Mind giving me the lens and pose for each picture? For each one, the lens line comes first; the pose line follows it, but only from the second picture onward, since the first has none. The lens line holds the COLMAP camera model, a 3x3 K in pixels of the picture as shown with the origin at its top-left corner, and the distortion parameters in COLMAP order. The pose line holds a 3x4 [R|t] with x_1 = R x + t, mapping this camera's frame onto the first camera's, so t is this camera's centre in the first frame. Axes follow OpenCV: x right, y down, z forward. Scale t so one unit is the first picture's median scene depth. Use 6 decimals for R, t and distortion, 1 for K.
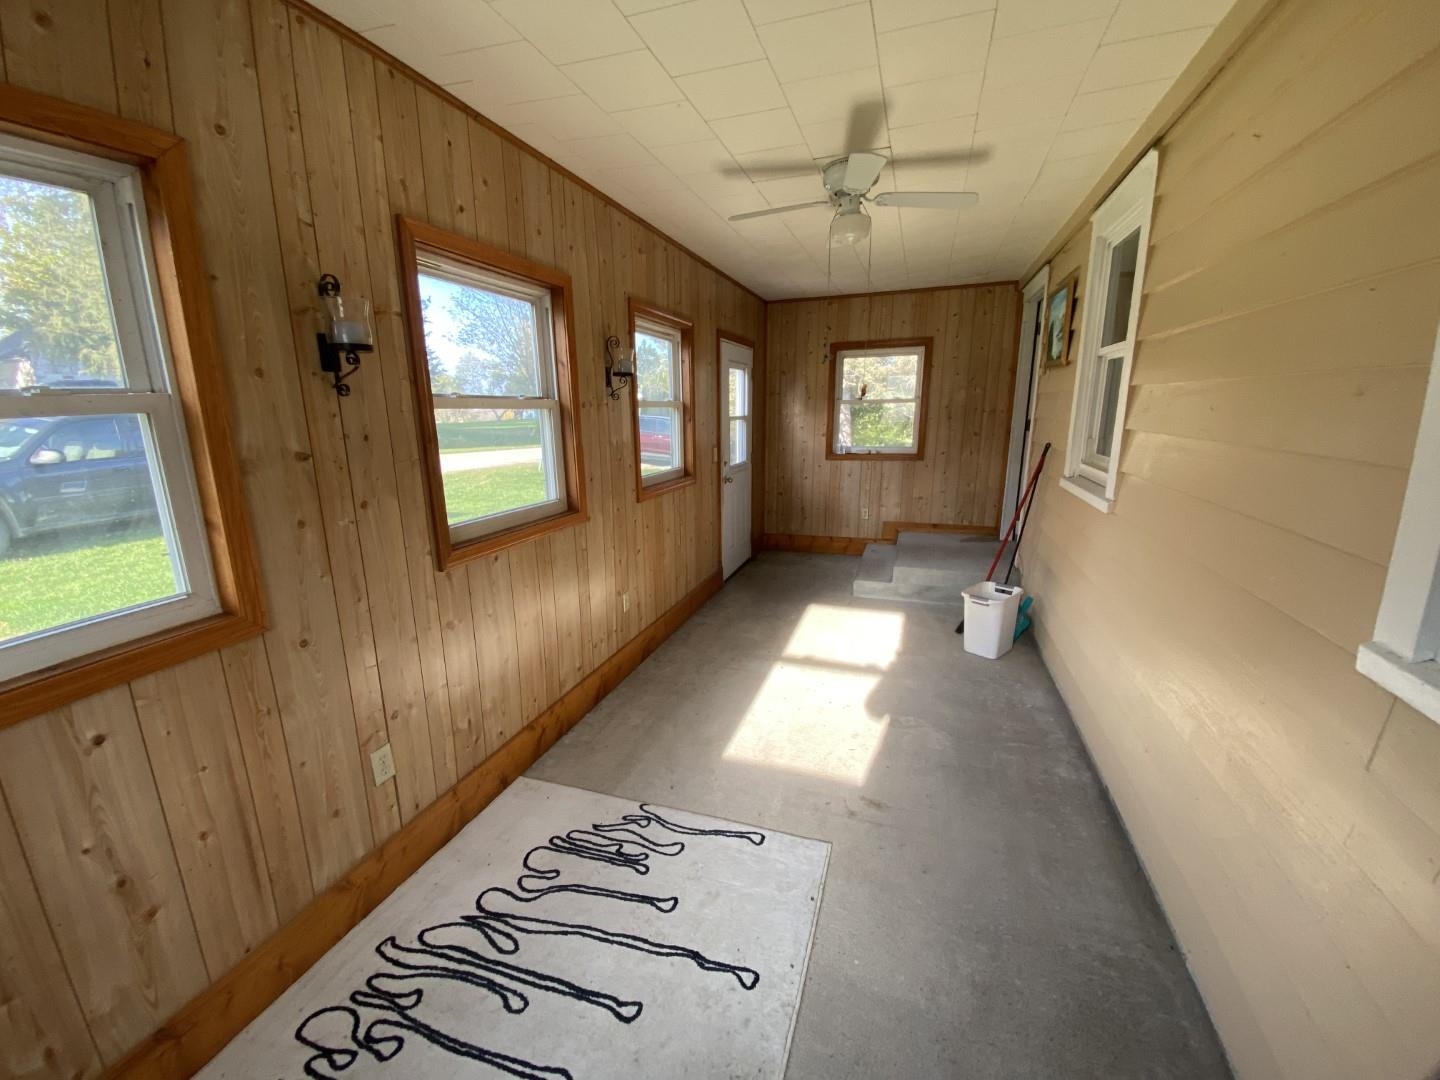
lens RADIAL K [[581.3, 0, 717.7], [0, 581.3, 535.9], [0, 0, 1]] dist [0.037342, -0.030820]
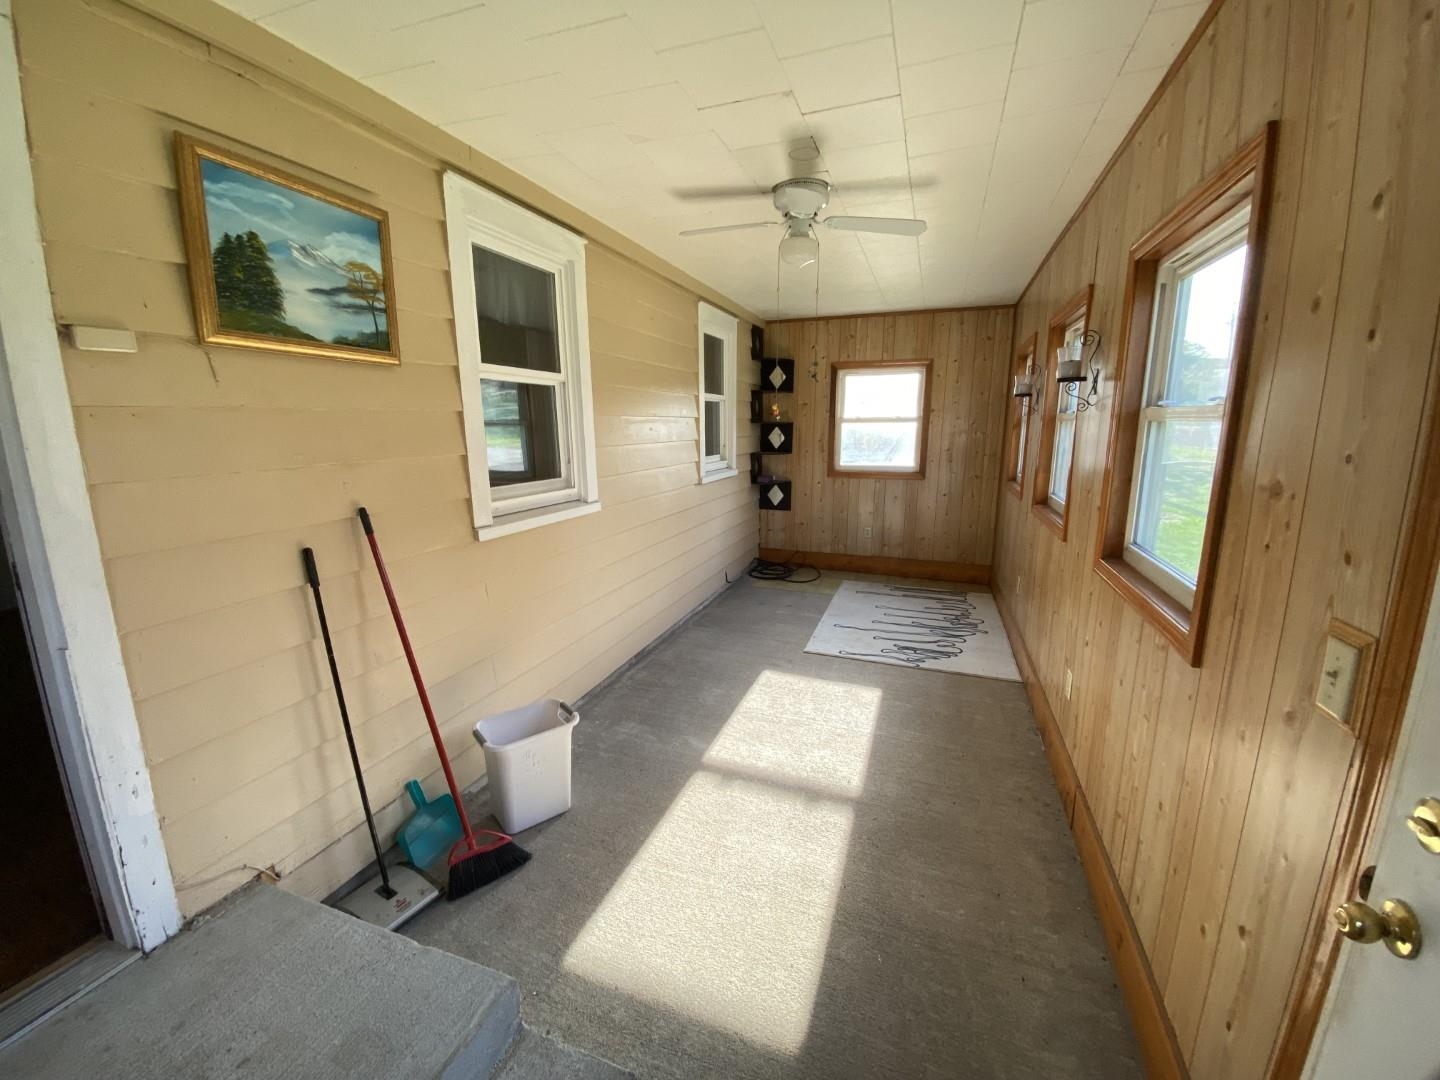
lens RADIAL K [[581.3, 0, 717.7], [0, 581.3, 535.9], [0, 0, 1]] dist [0.037342, -0.030820]
pose [[-0.999559, 0.012068, 0.027150, 0.532486], [0.021974, 0.915303, 0.402166, -0.752500], [-0.019997, 0.402585, -0.915164, 3.296300]]
